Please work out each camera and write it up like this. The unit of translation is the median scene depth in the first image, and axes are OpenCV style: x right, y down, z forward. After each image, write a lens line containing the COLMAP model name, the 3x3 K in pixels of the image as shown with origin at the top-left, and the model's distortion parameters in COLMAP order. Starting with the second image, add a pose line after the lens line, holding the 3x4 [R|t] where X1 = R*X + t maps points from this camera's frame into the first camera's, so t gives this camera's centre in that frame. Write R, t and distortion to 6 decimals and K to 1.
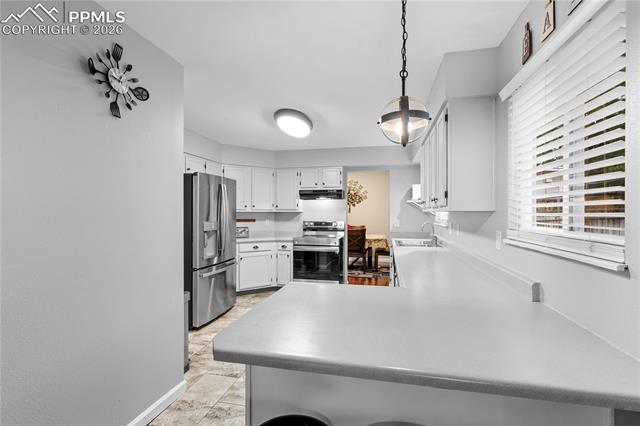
lens RADIAL K [[296.6, 0, 321.8], [0, 296.6, 215.8], [0, 0, 1]] dist [-0.000406, 0.000314]
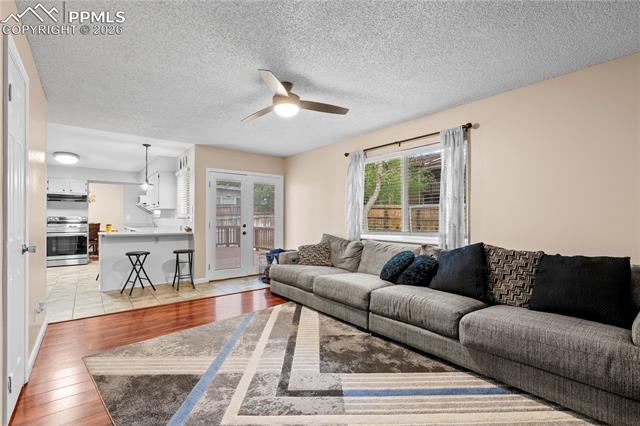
lens RADIAL K [[296.6, 0, 321.8], [0, 296.6, 215.8], [0, 0, 1]] dist [-0.000406, 0.000314]
pose [[0.631584, 0.007937, 0.775267, -0.341608], [0.005103, 0.999883, -0.014394, 0.042360], [-0.775291, 0.013047, 0.631470, -0.860151]]
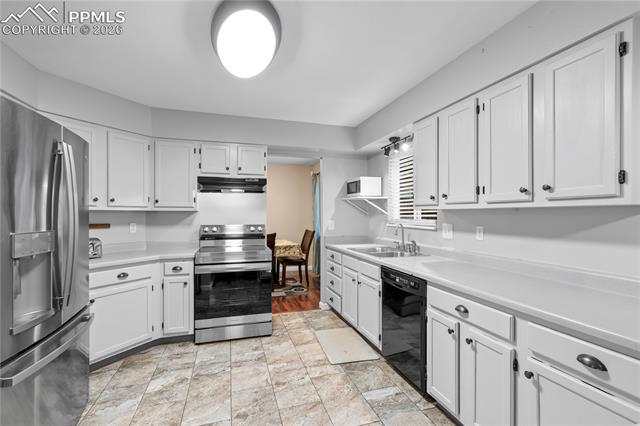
lens RADIAL K [[296.6, 0, 321.8], [0, 296.6, 215.8], [0, 0, 1]] dist [-0.000406, 0.000314]
pose [[0.869335, -0.004446, 0.494204, -0.163317], [0.006452, 0.999976, -0.002353, 0.000873], [-0.494182, 0.005234, 0.869343, 0.328462]]
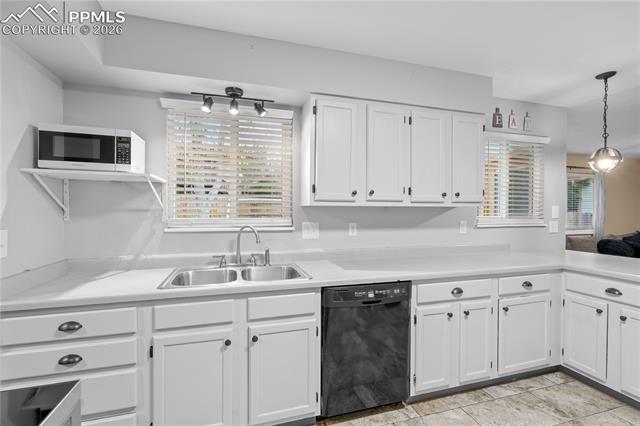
lens RADIAL K [[295.8, 0, 320.0], [0, 295.8, 213.0], [0, 0, 1]] dist [-0.000233, 0.000009]
pose [[-0.489155, -0.010257, 0.872137, -0.117310], [0.005882, 0.999869, 0.015059, -0.006306], [-0.872177, 0.012496, -0.489031, 0.911827]]
